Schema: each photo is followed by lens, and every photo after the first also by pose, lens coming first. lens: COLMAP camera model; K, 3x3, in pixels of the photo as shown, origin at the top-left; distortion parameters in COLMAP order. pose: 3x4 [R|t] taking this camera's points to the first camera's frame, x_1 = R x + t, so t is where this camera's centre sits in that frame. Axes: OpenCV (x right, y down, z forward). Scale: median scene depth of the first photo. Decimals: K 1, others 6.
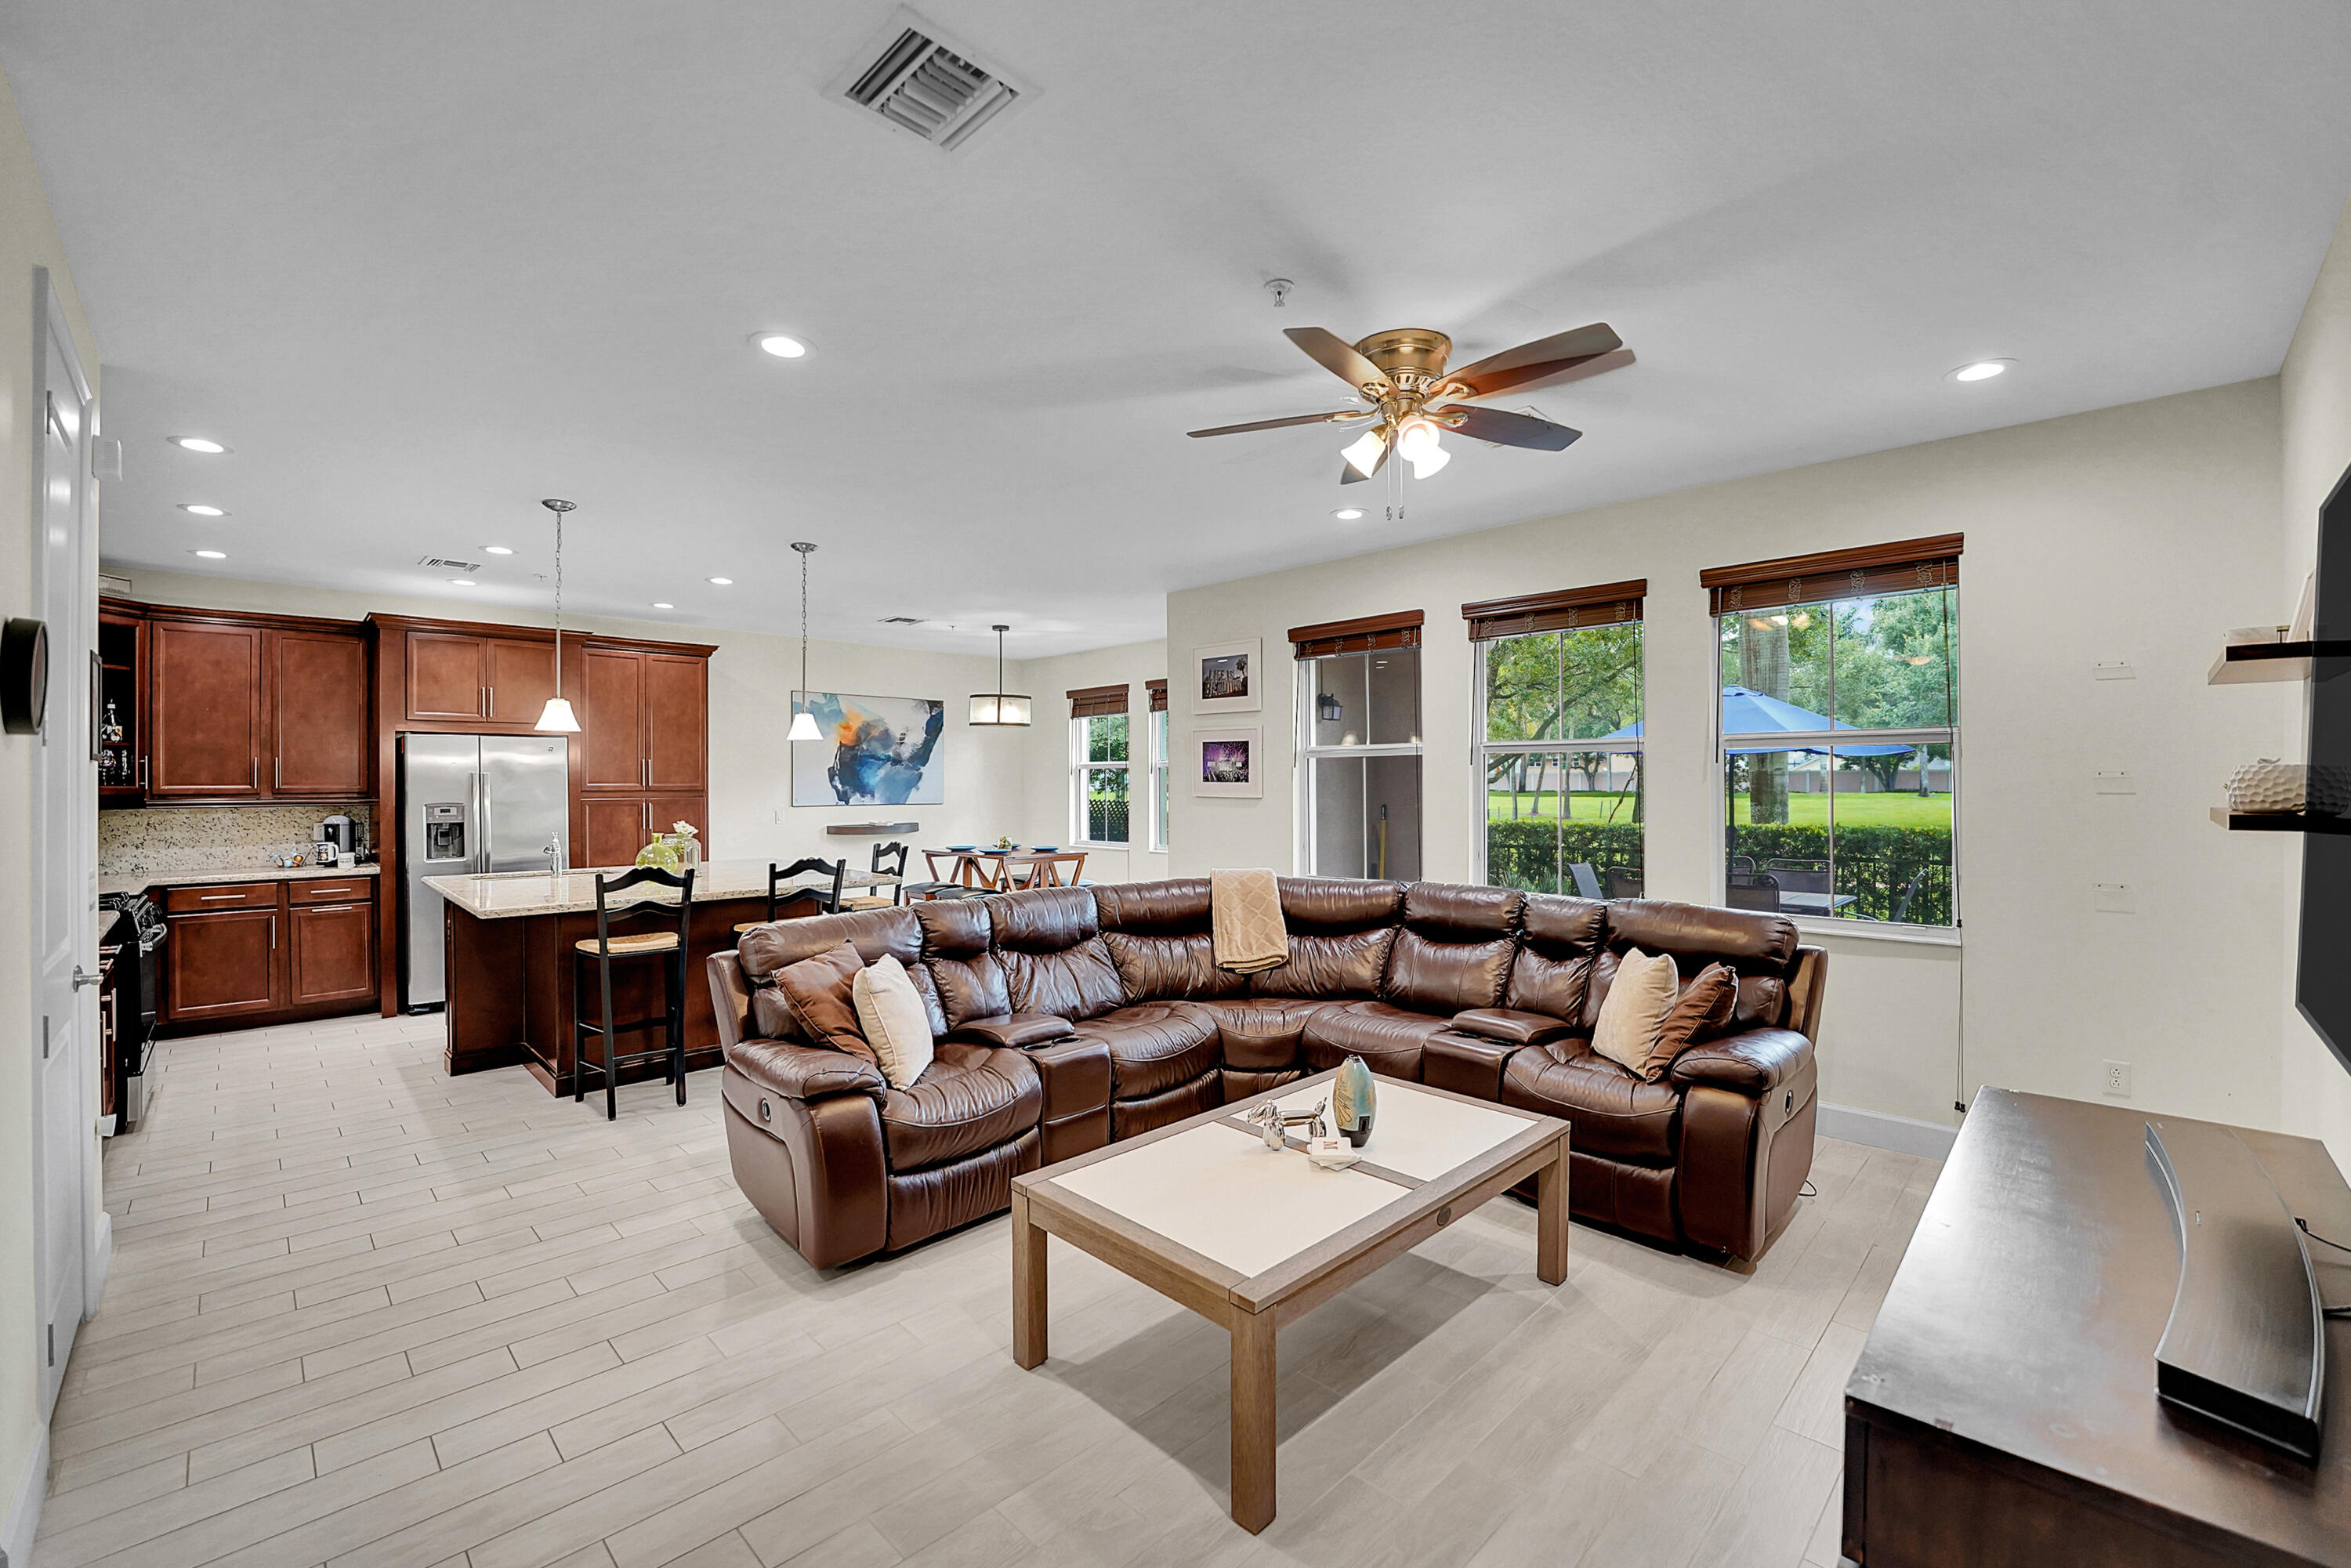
lens RADIAL K [[971.8, 0, 1157.6], [0, 971.8, 777.2], [0, 0, 1]] dist [-0.036074, 0.005170]
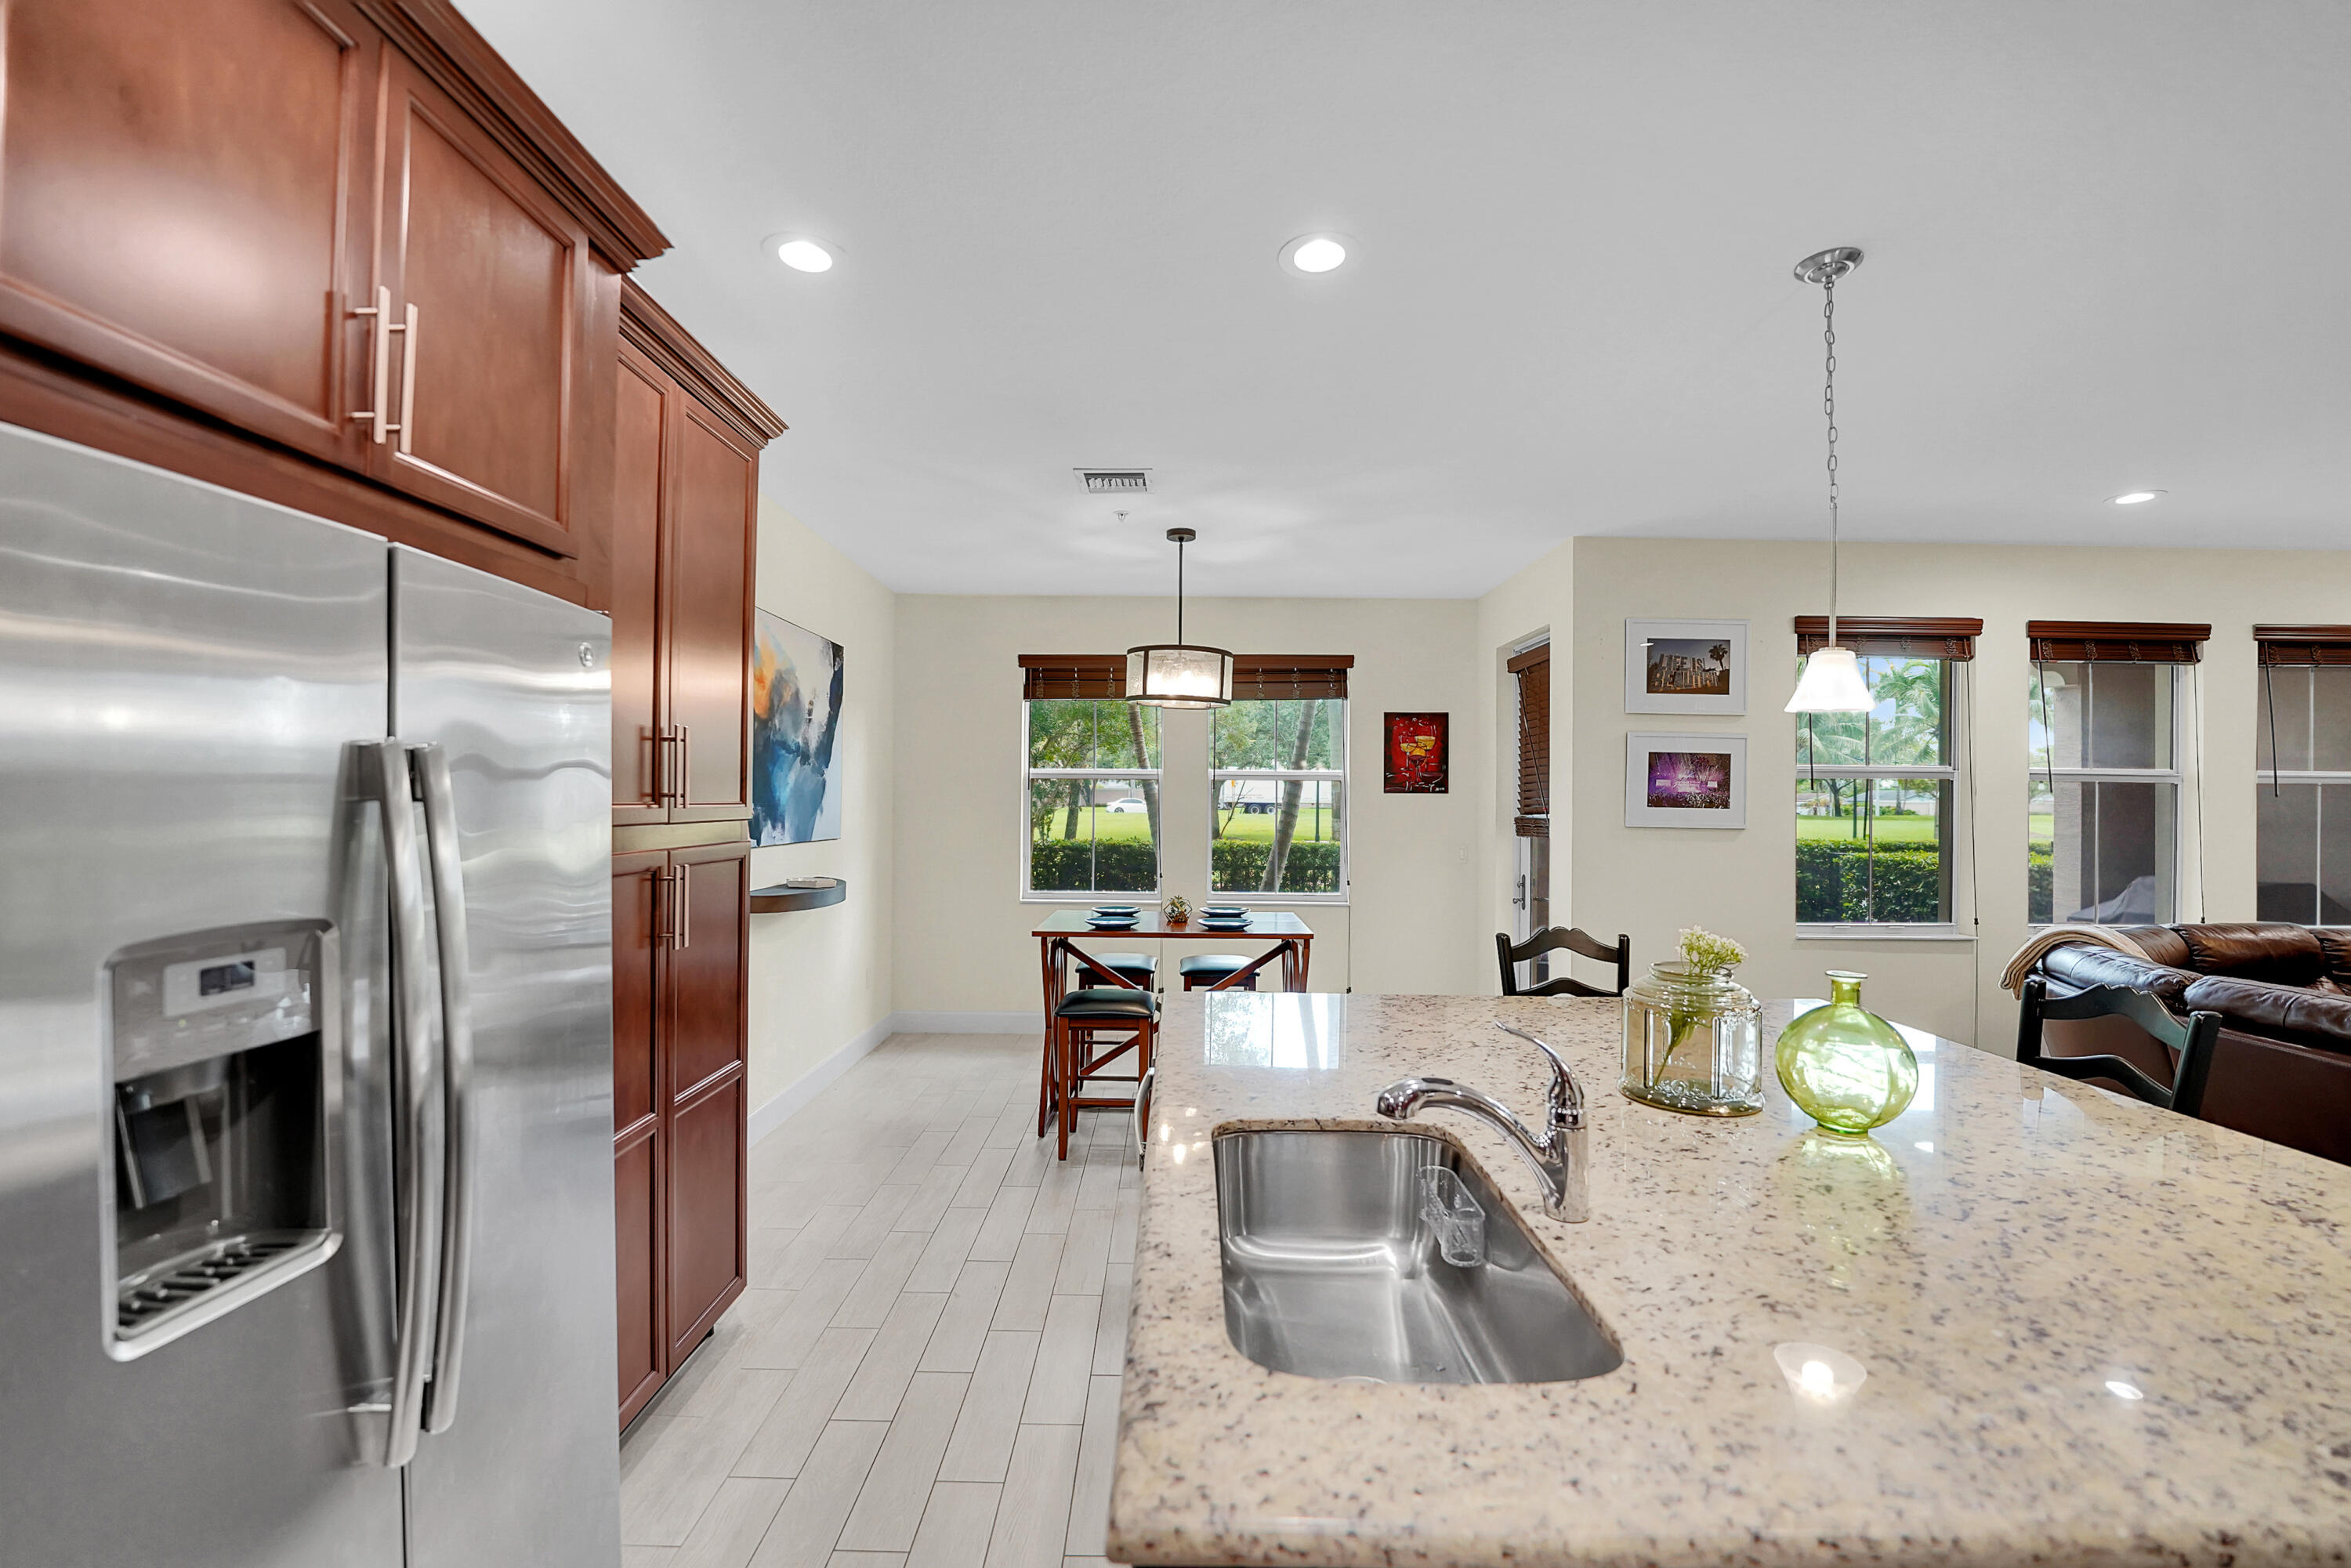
lens RADIAL K [[971.8, 0, 1164.0], [0, 971.8, 801.1], [0, 0, 1]] dist [-0.036074, 0.005170]
pose [[0.696674, 0.007465, 0.717349, -0.767946], [-0.014418, 0.999890, 0.003597, 0.003471], [-0.717243, -0.012849, 0.696705, 0.800011]]
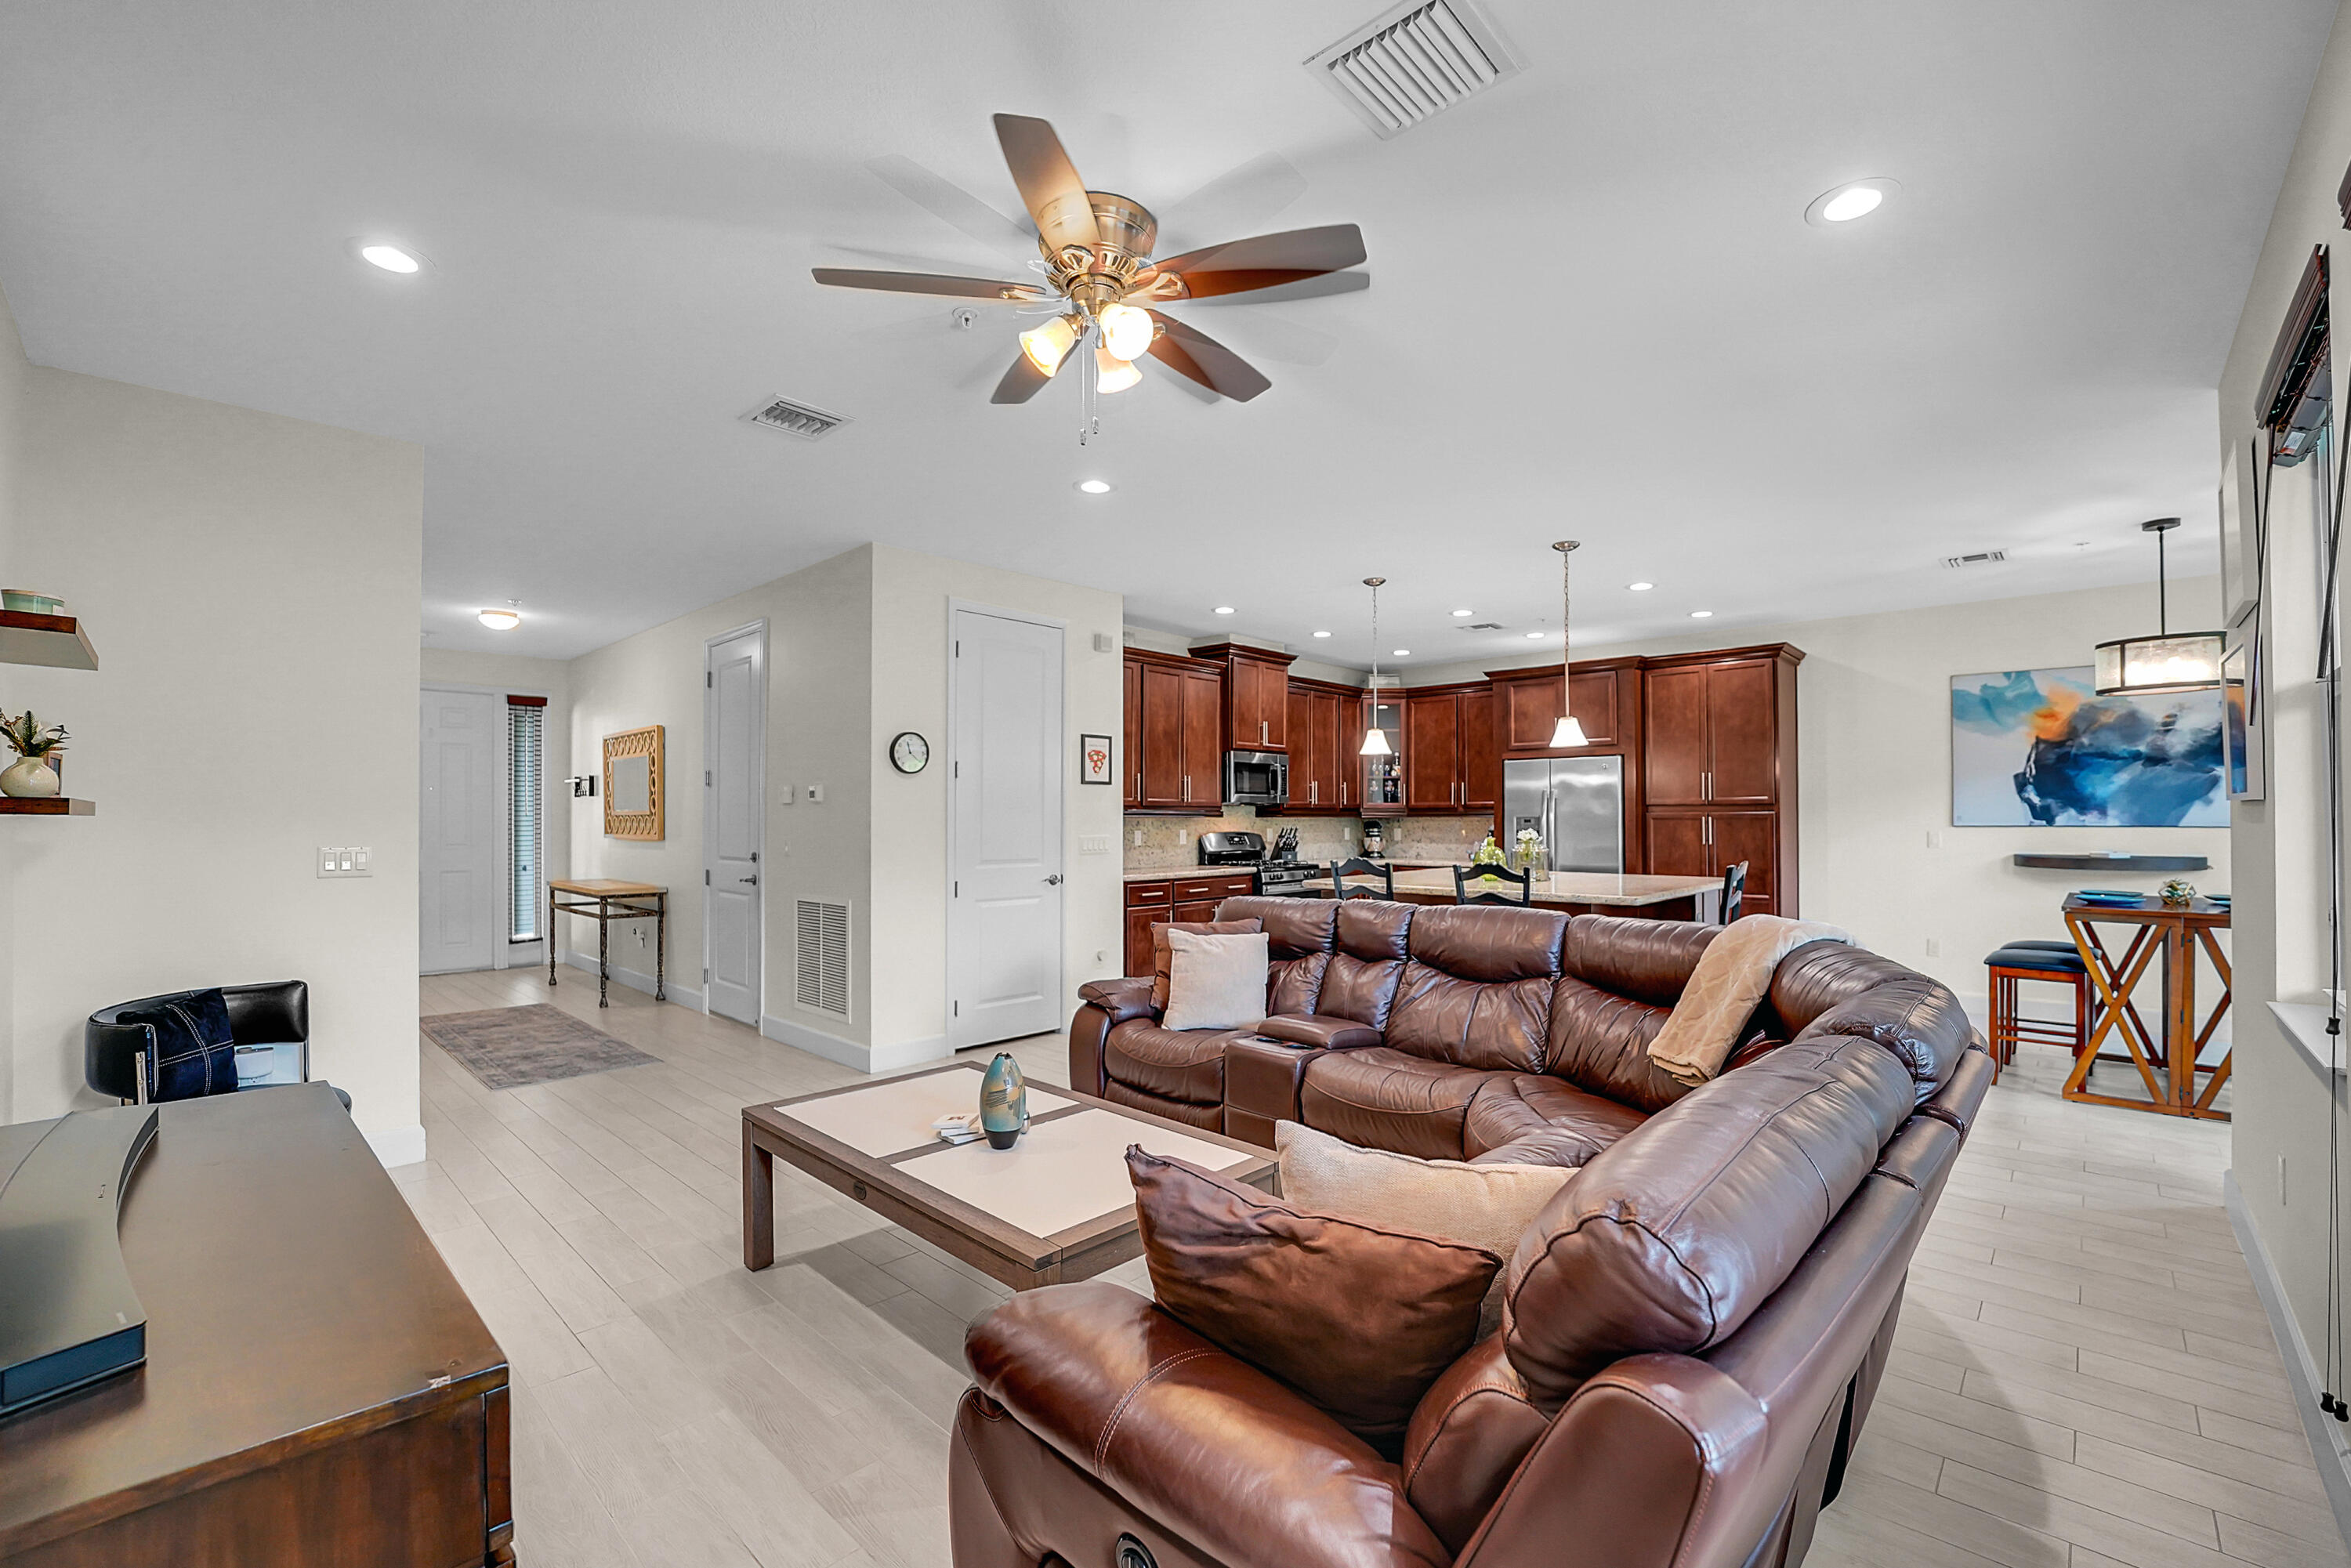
lens RADIAL K [[971.8, 0, 1164.9], [0, 971.8, 811.9], [0, 0, 1]] dist [-0.036074, 0.005170]
pose [[0.046530, -0.003533, -0.998911, 0.500123], [0.005879, 0.999977, -0.003263, 0.025527], [0.998900, -0.005721, 0.046550, 0.480521]]
